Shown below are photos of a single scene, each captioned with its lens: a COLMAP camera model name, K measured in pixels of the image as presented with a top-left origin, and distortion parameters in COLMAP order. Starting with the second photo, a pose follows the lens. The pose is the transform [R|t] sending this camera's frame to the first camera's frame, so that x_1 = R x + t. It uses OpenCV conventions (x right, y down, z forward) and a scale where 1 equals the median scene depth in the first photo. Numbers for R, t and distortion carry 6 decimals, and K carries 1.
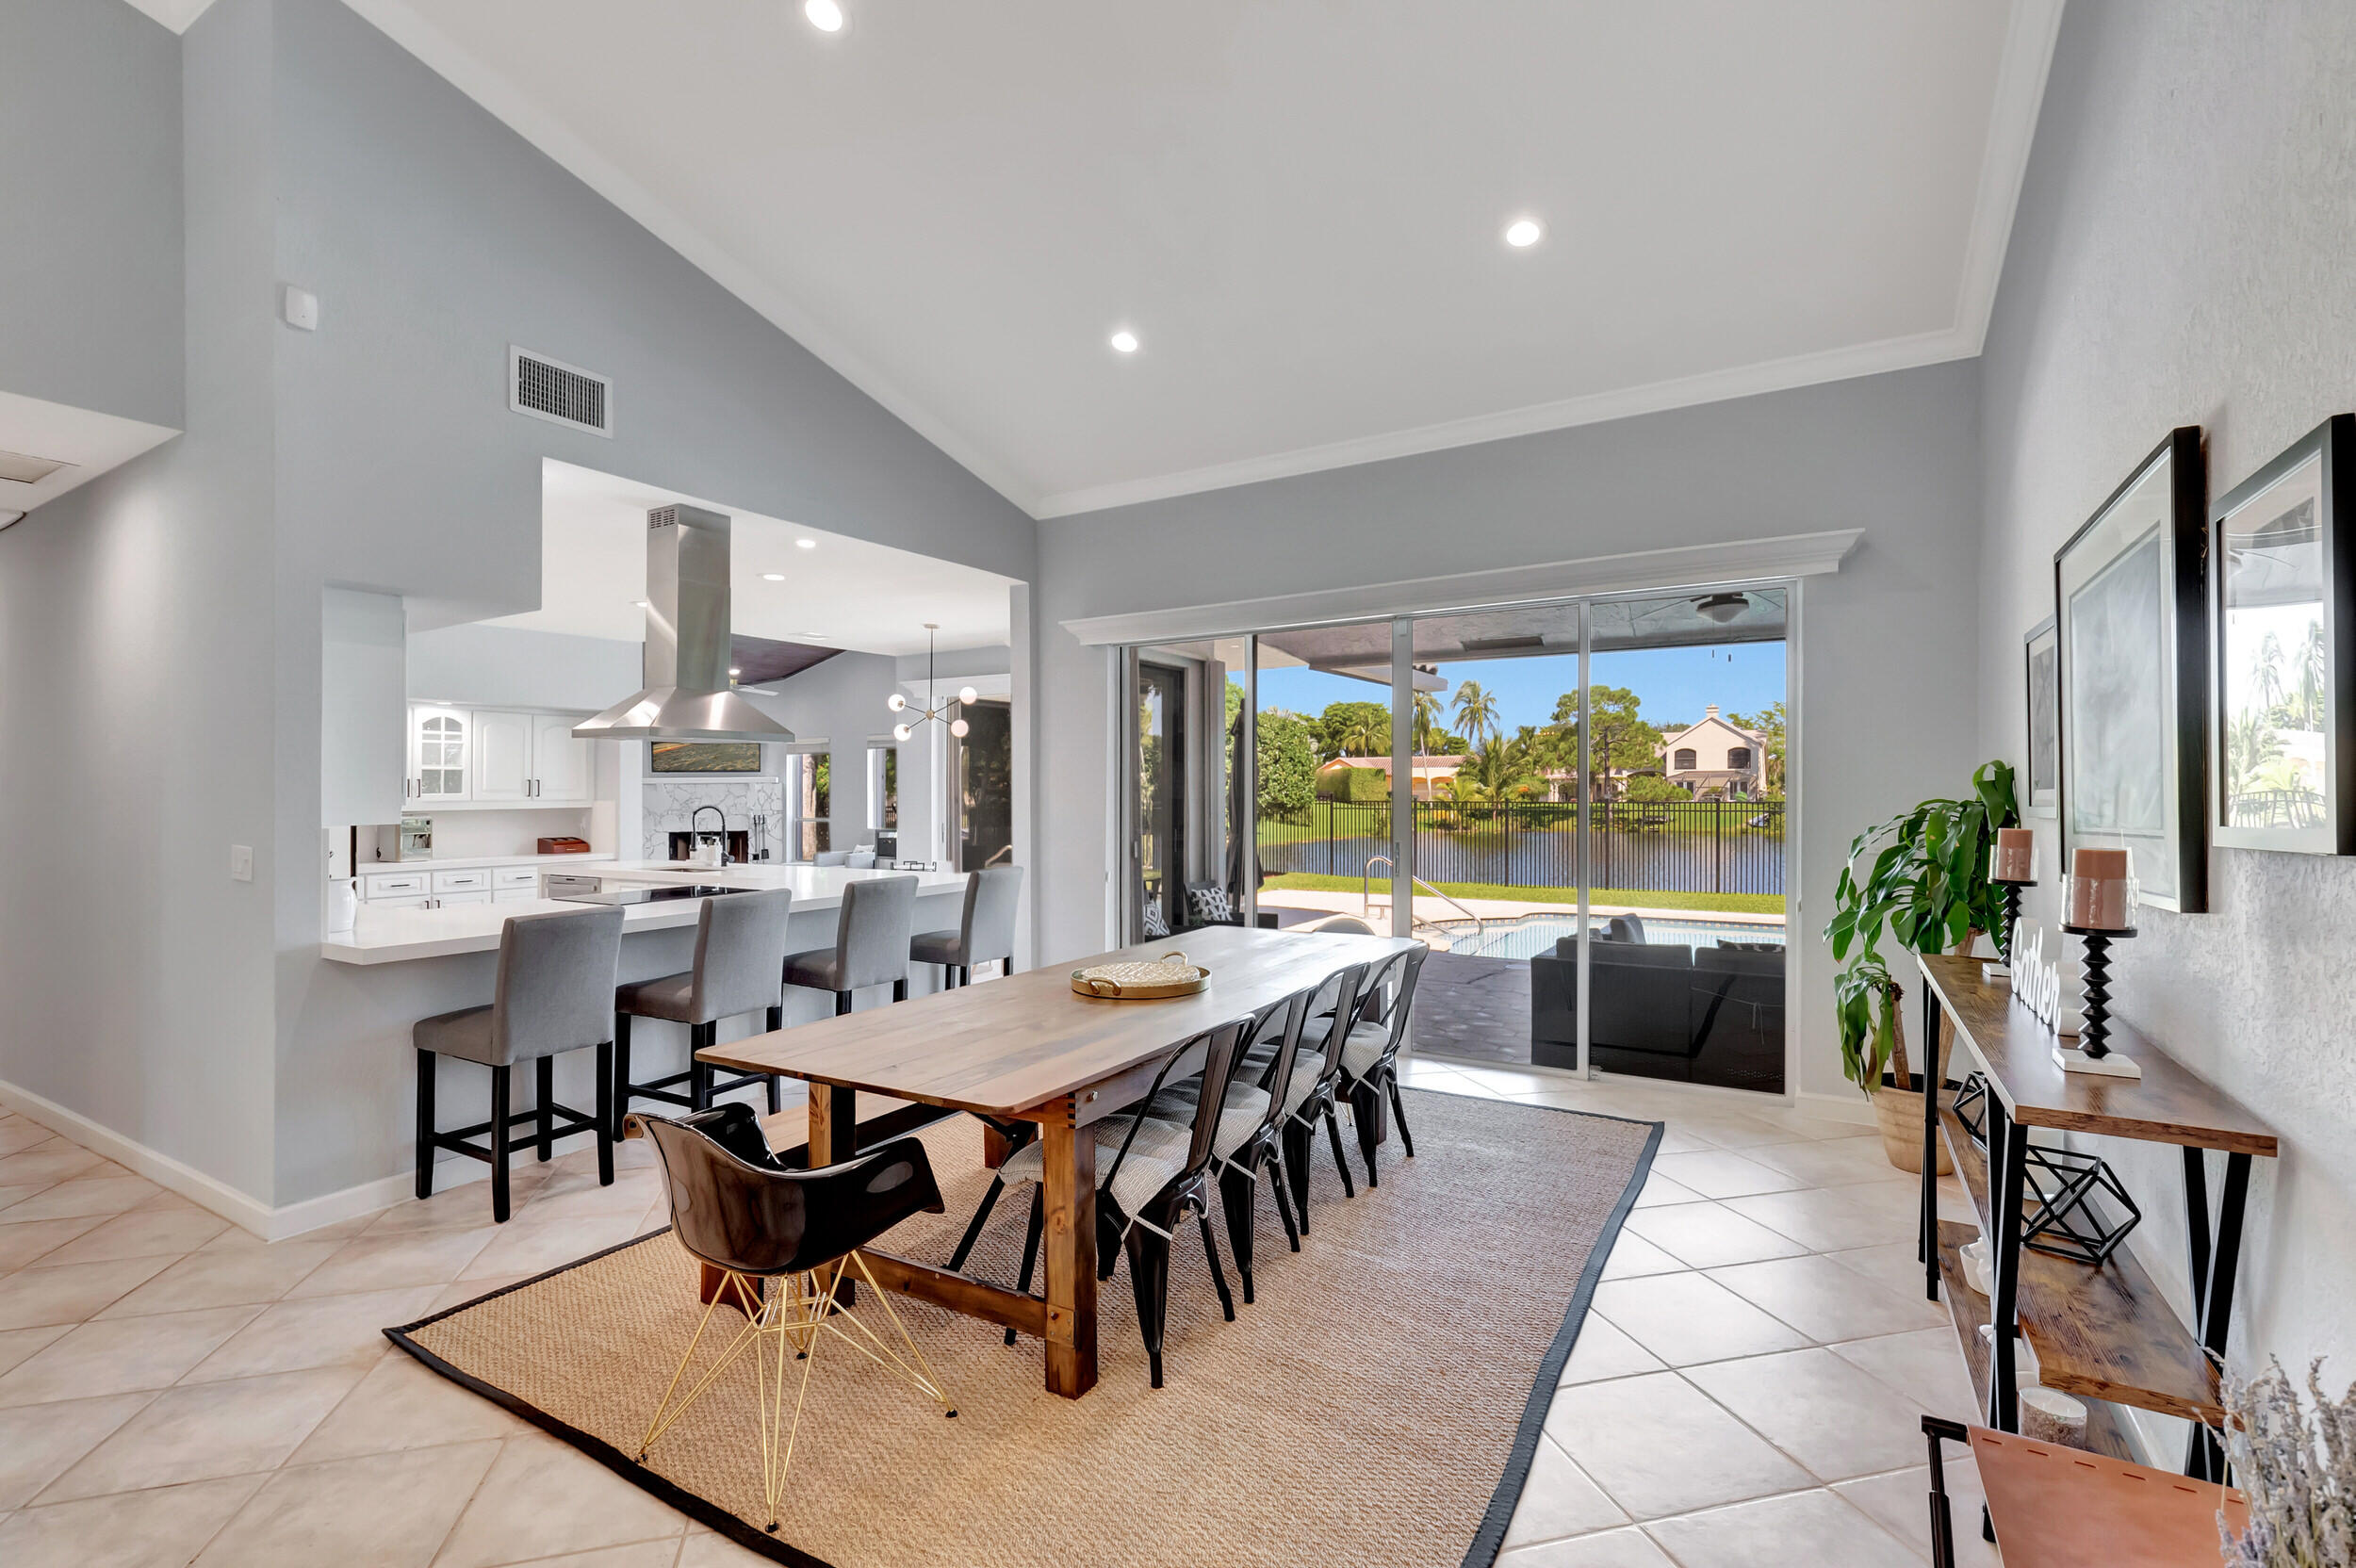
lens RADIAL K [[1057.5, 0, 1170.3], [0, 1057.5, 797.2], [0, 0, 1]] dist [0.001055, 0.000830]
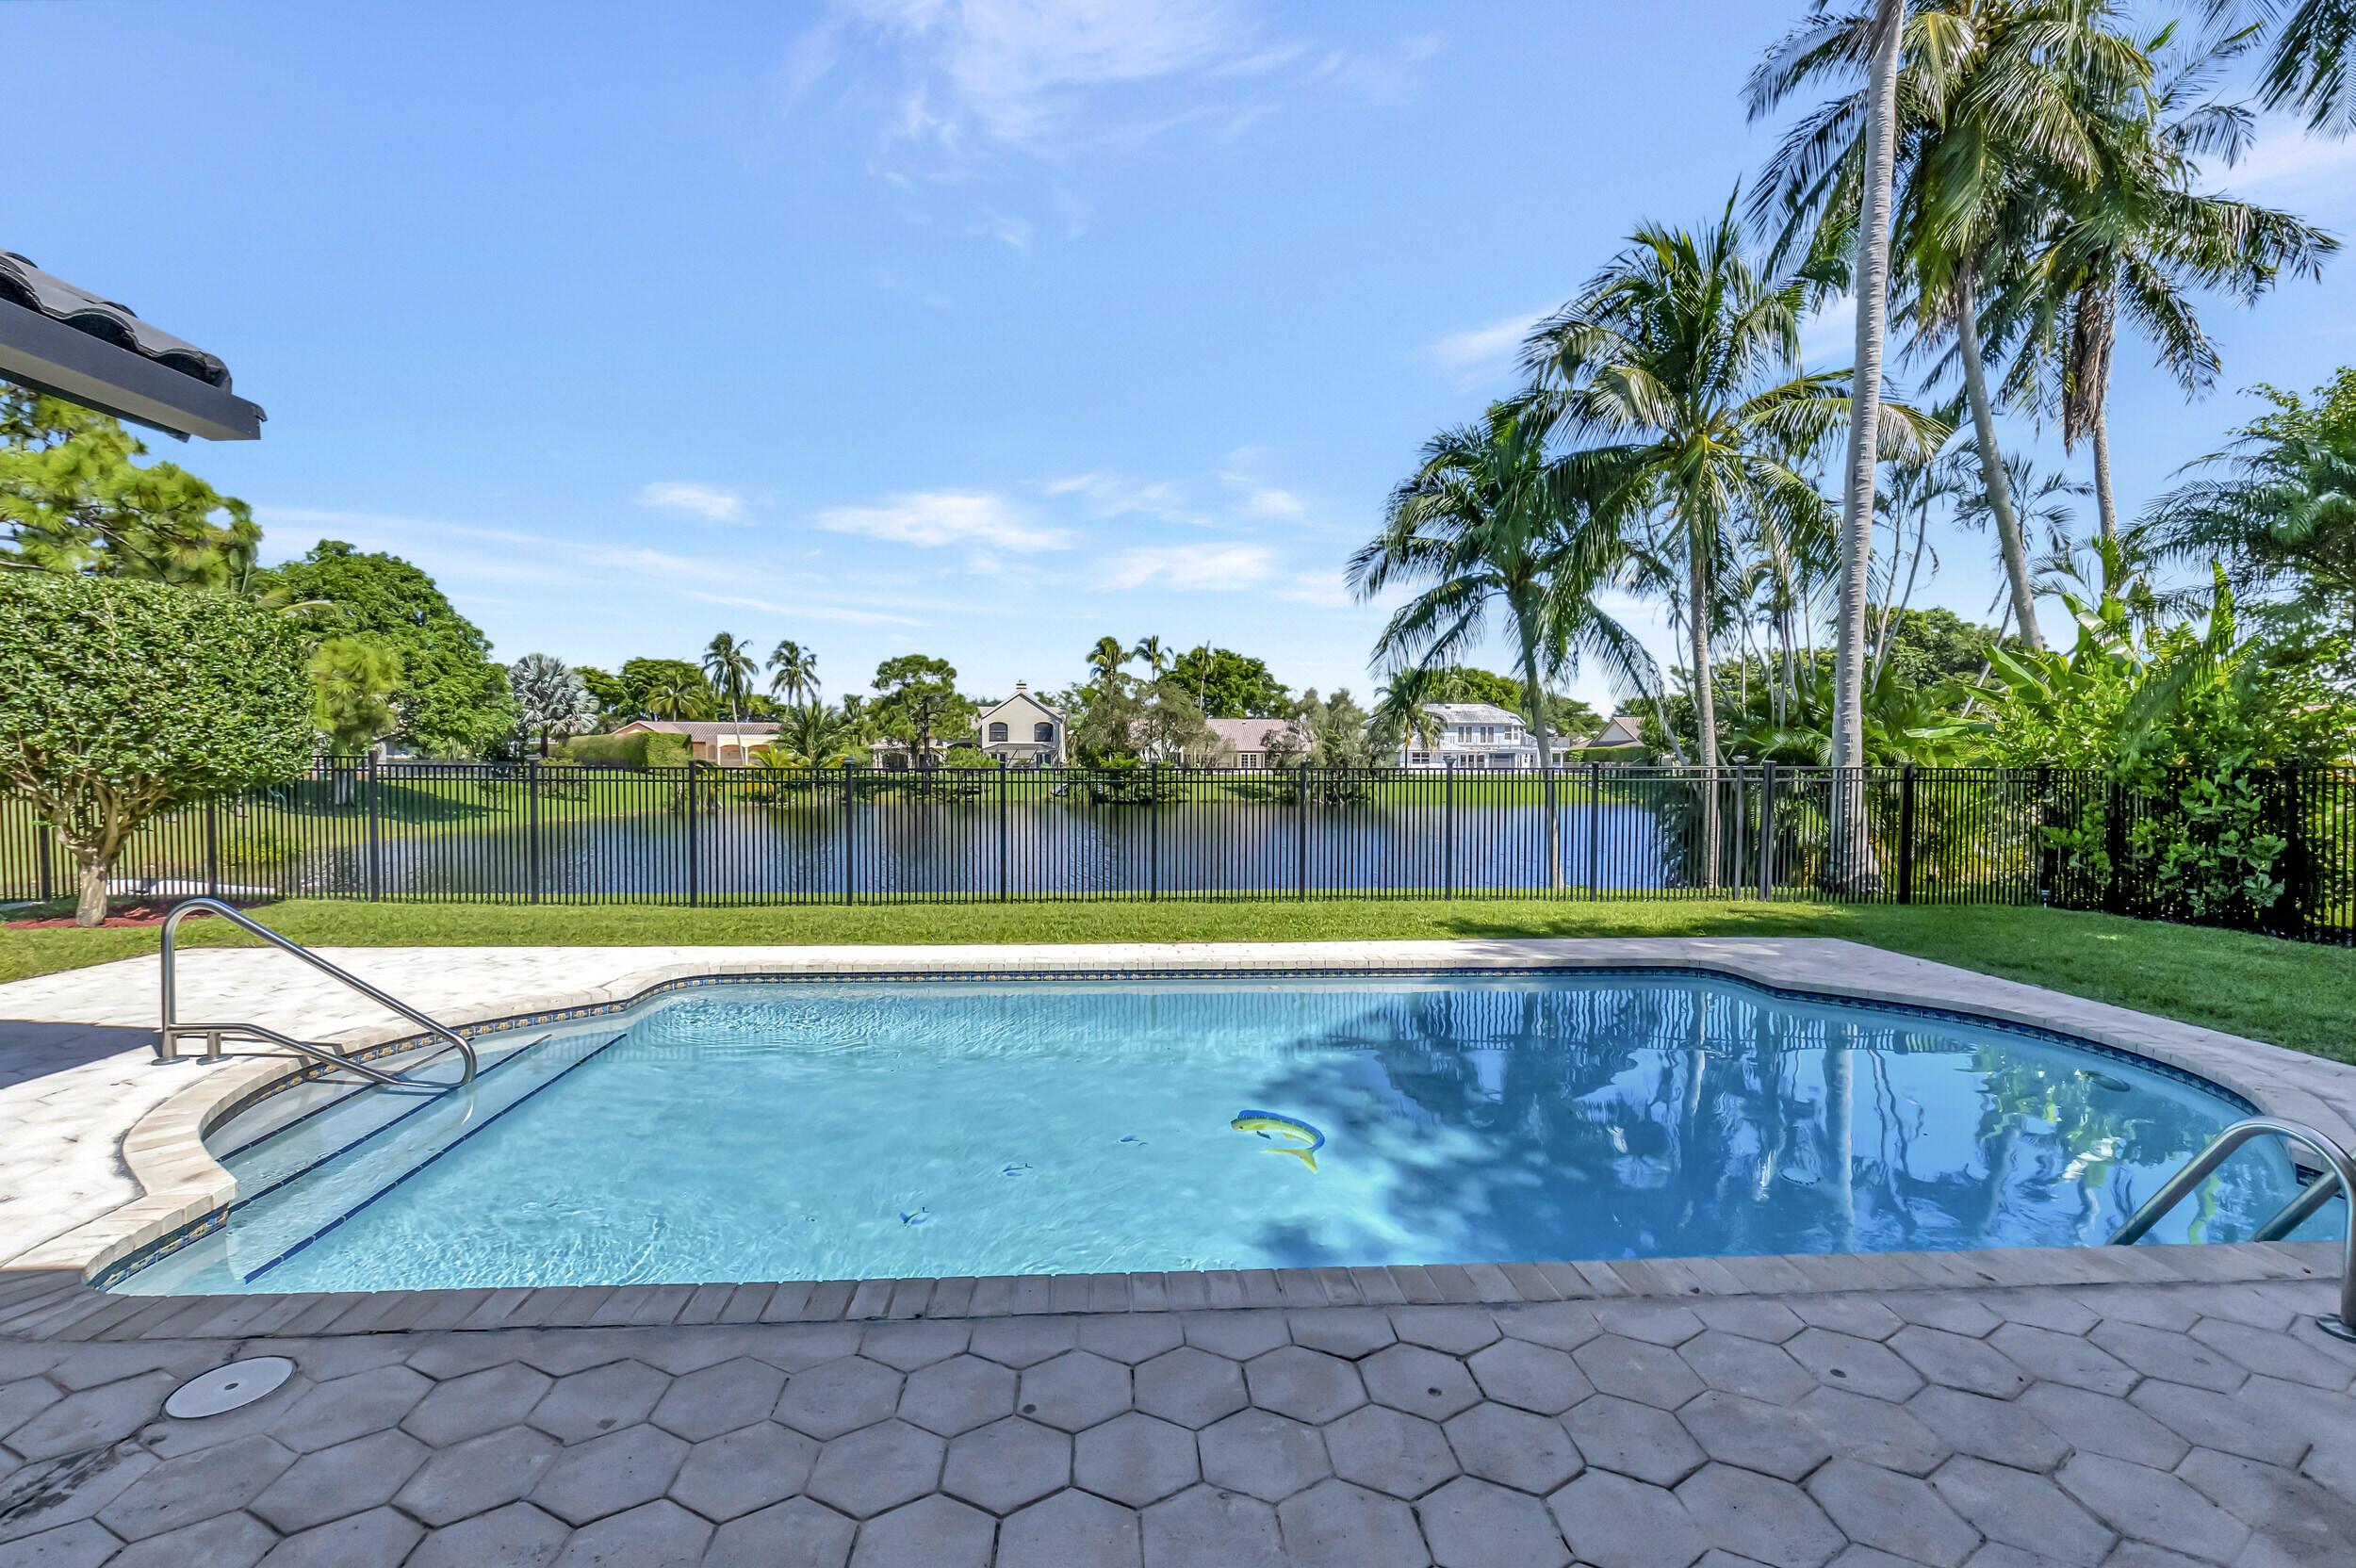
lens RADIAL K [[1057.5, 0, 1156.4], [0, 1057.5, 798.2], [0, 0, 1]] dist [0.001055, 0.000830]
pose [[0.826409, -0.010358, 0.562975, 0.490843], [-0.005726, 0.999625, 0.026797, 0.011977], [-0.563041, -0.025369, 0.826040, 0.861625]]
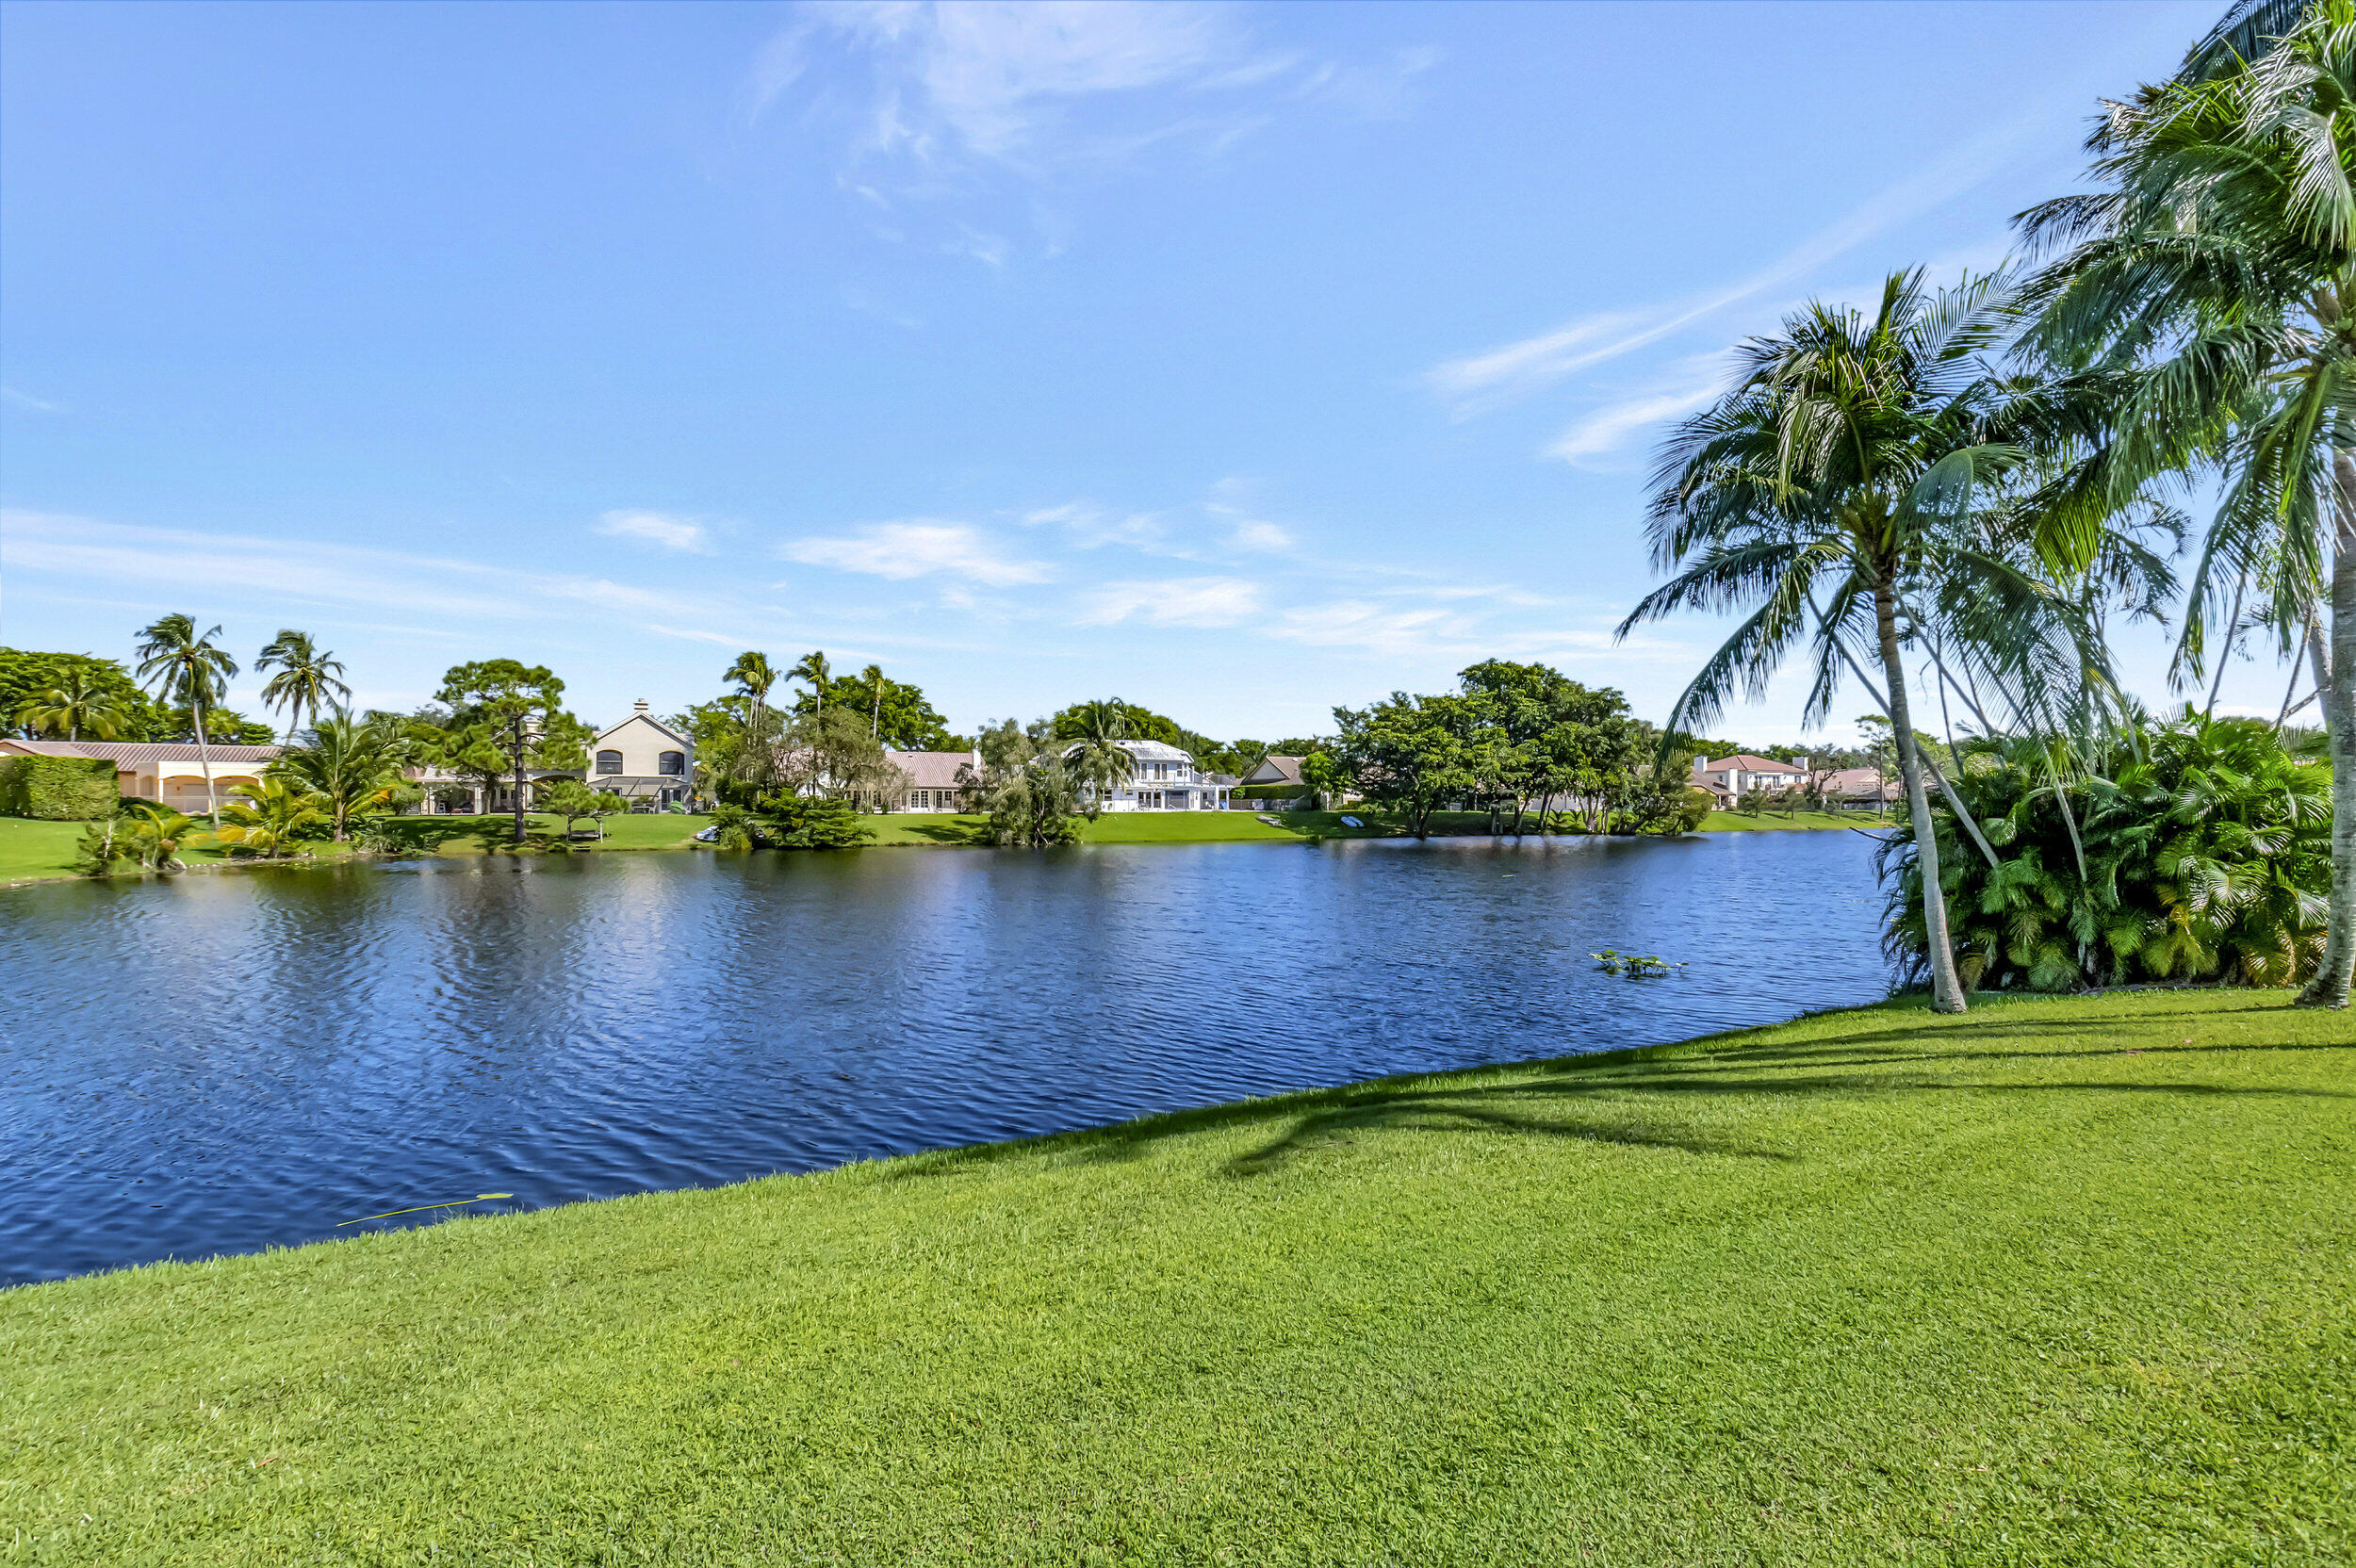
lens RADIAL K [[1057.5, 0, 1184.1], [0, 1057.5, 819.8], [0, 0, 1]] dist [0.001055, 0.000830]
pose [[0.550891, -0.008256, 0.834536, 0.641250], [-0.003279, 0.999922, 0.012057, -0.030574], [-0.834570, -0.009378, 0.550821, 2.930186]]
